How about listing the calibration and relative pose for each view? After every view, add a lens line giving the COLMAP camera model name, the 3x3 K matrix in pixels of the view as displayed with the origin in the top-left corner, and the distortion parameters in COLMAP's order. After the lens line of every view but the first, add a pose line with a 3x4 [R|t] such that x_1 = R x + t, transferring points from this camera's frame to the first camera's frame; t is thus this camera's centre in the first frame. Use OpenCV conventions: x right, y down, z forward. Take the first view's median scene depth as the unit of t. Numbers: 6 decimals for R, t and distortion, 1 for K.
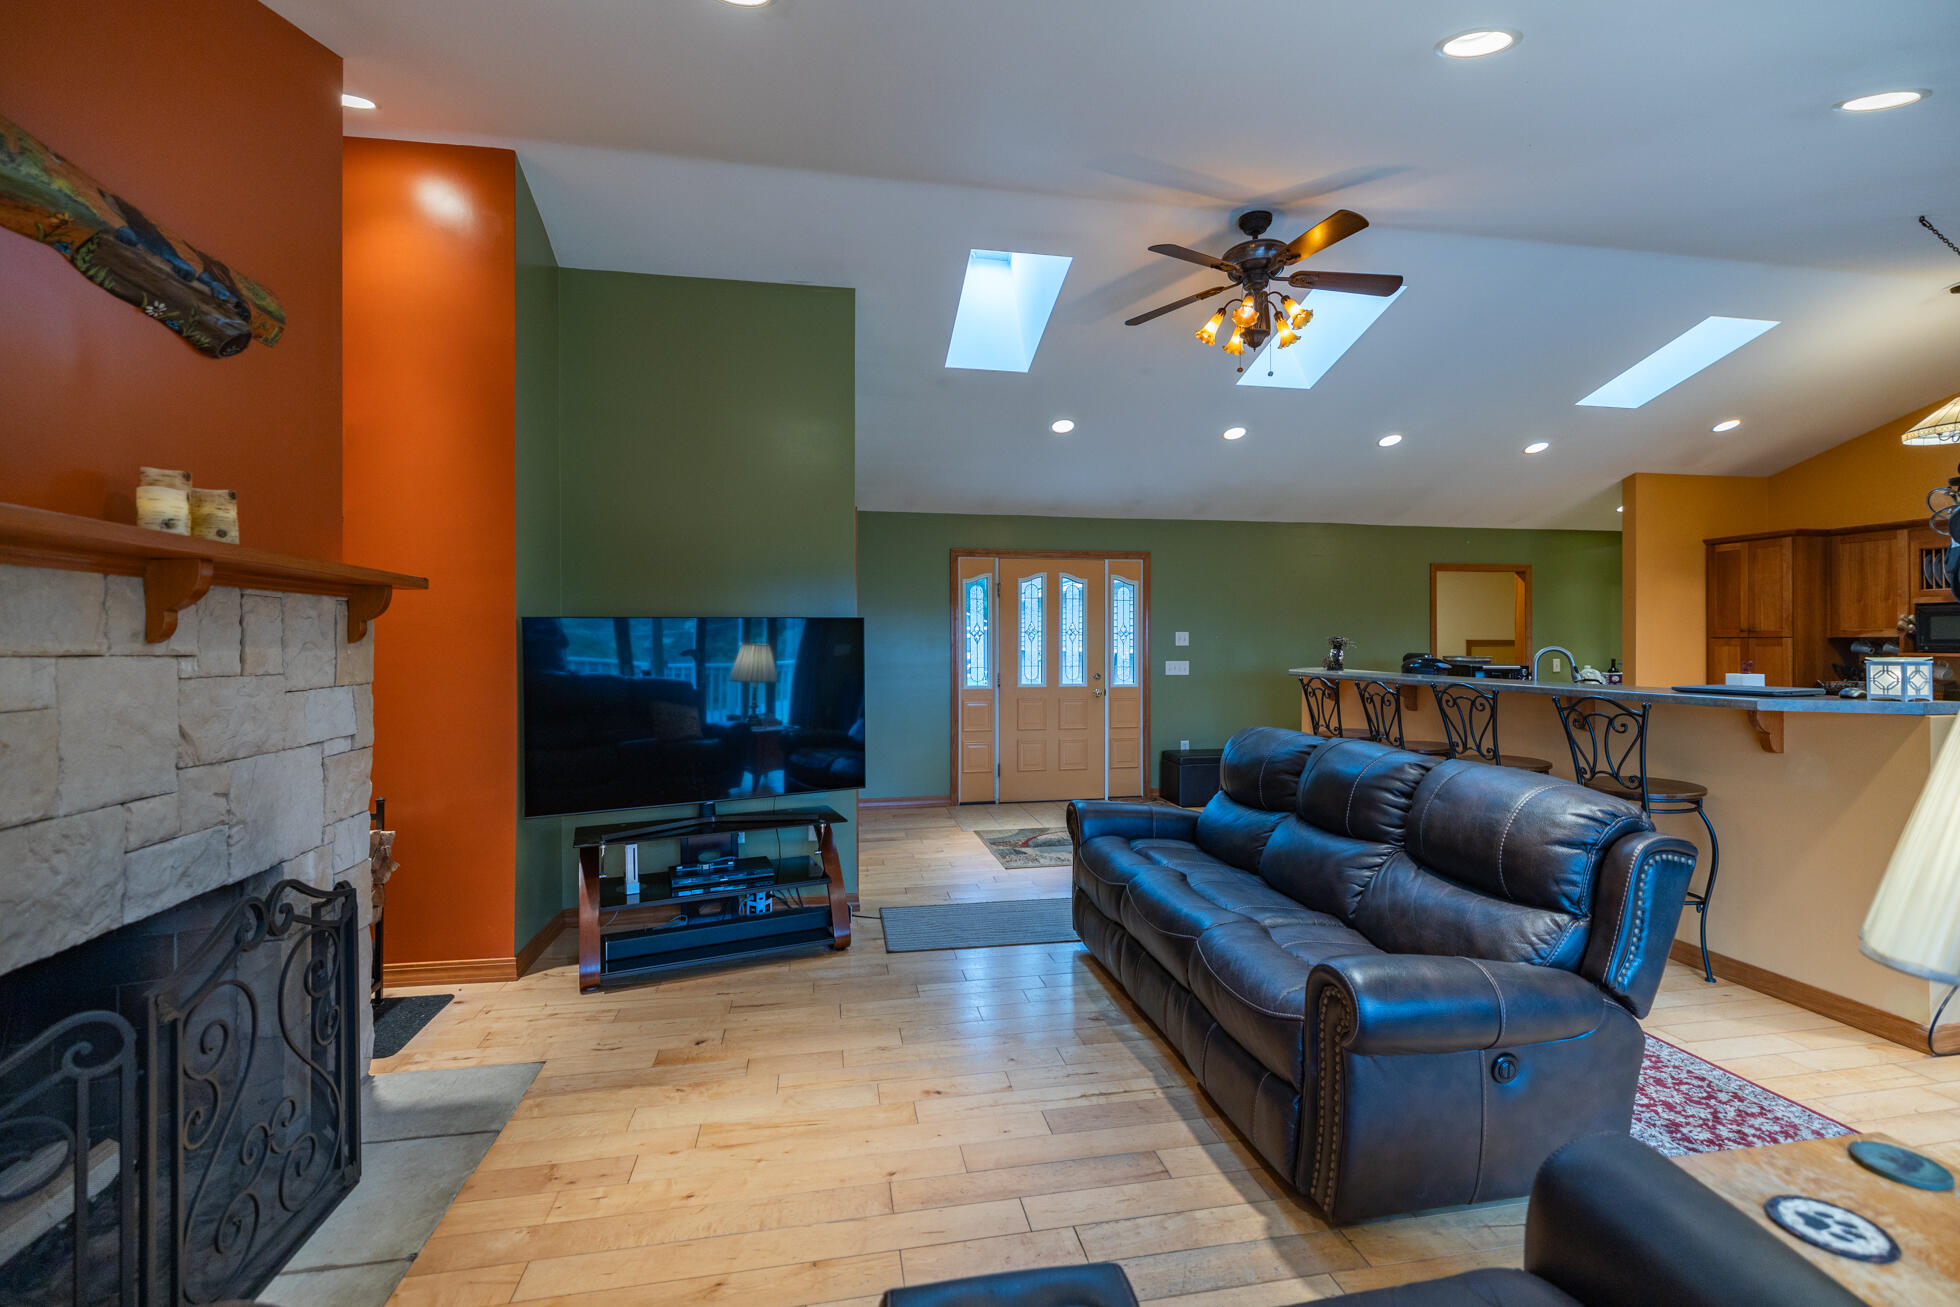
lens RADIAL K [[840.2, 0, 980.0], [0, 840.2, 653.5], [0, 0, 1]] dist [-0.000476, -0.000030]
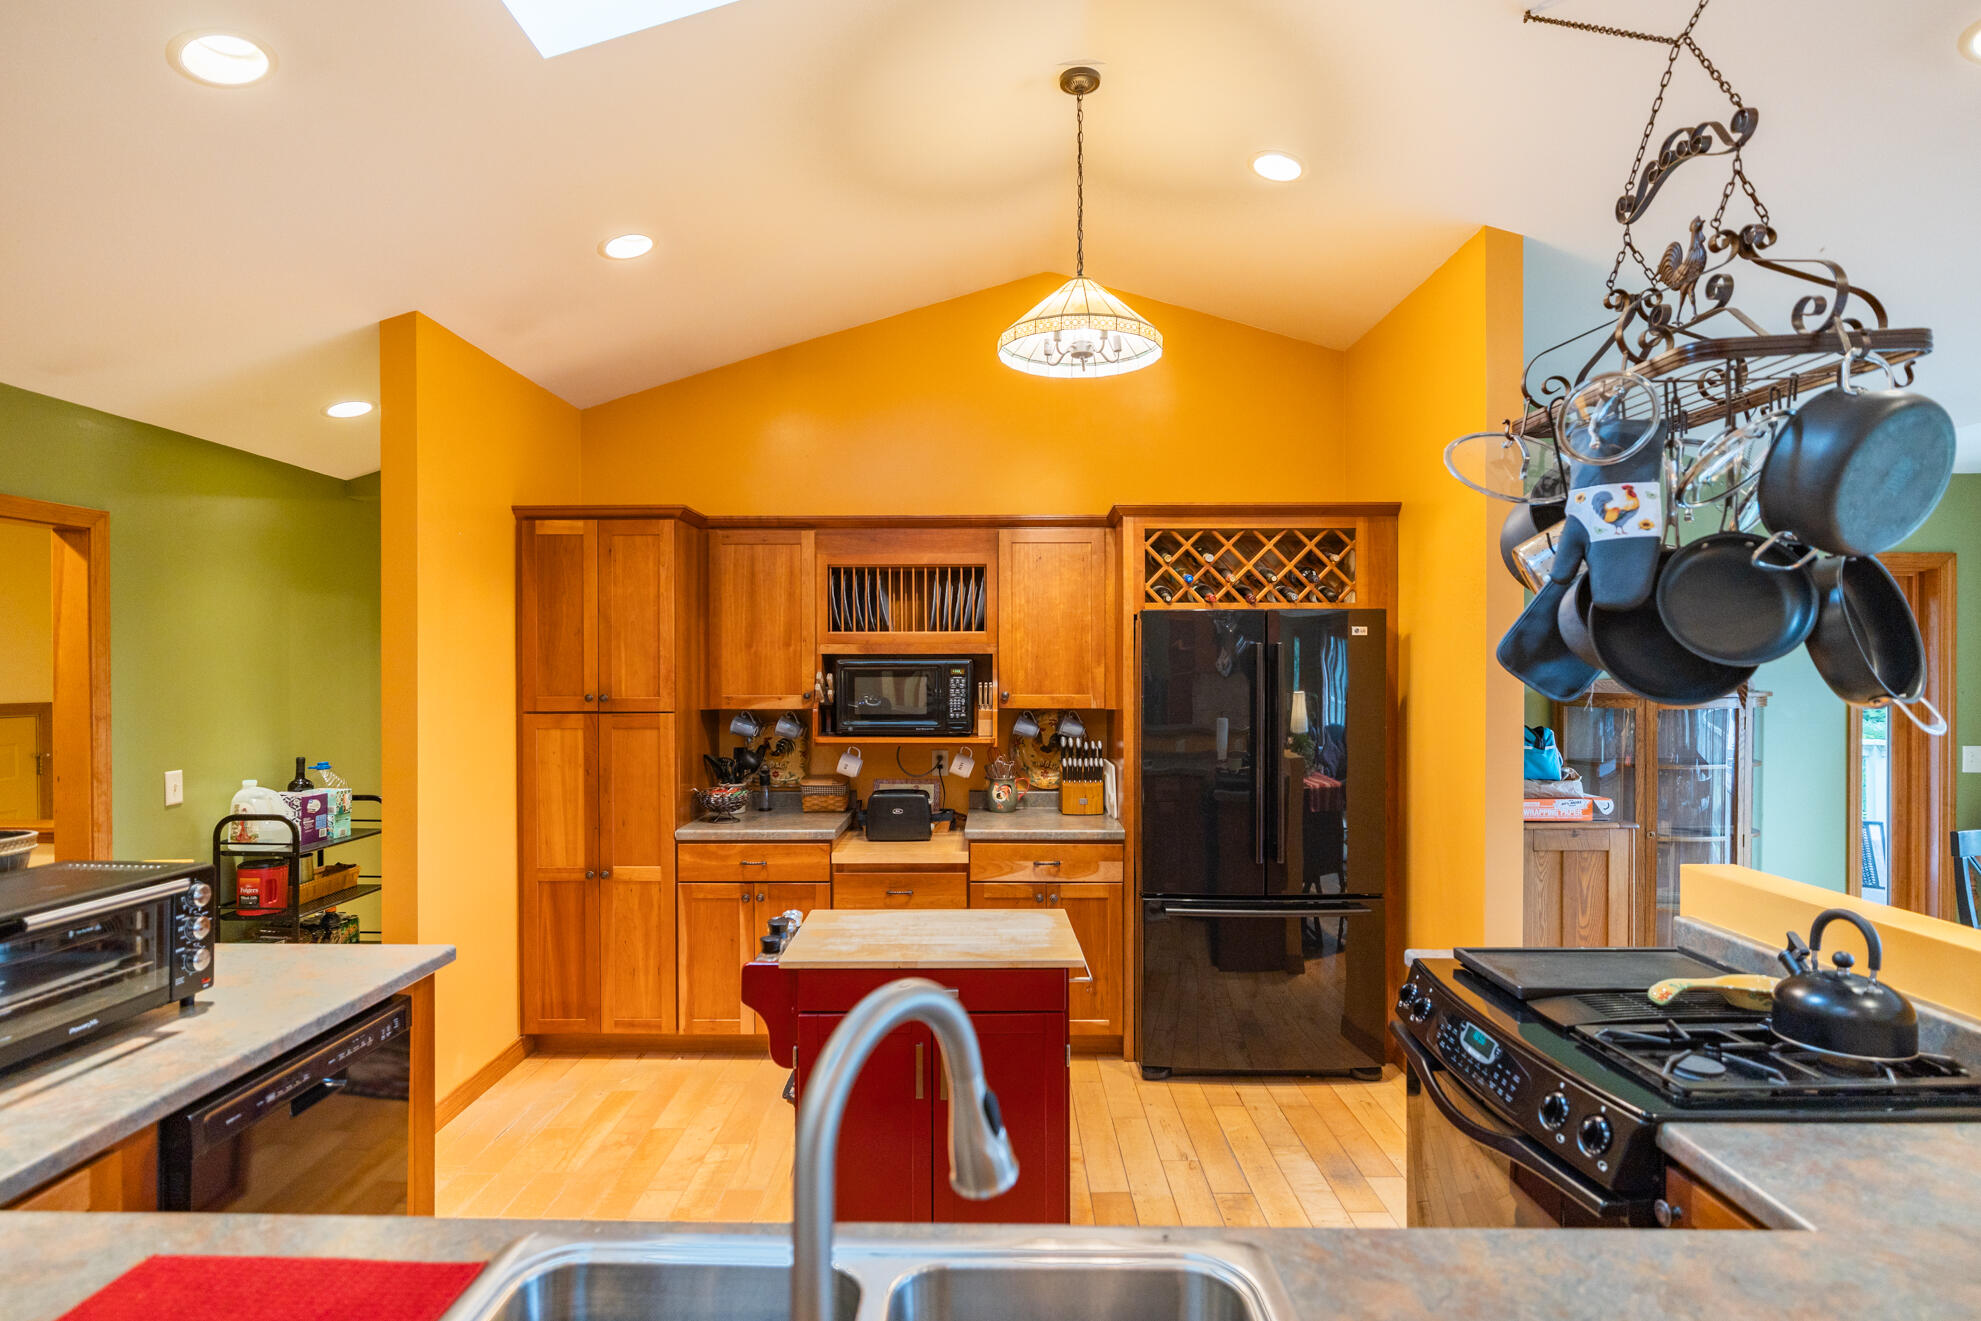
lens RADIAL K [[1042.5, 0, 990.5], [0, 1042.5, 660.5], [0, 0, 1]] dist [-0.000589, 0.000397]
pose [[0.208954, 0.009301, 0.977881, 0.373753], [0.011990, 0.999855, -0.012072, -0.041227], [-0.977852, 0.014247, 0.208812, 0.669283]]
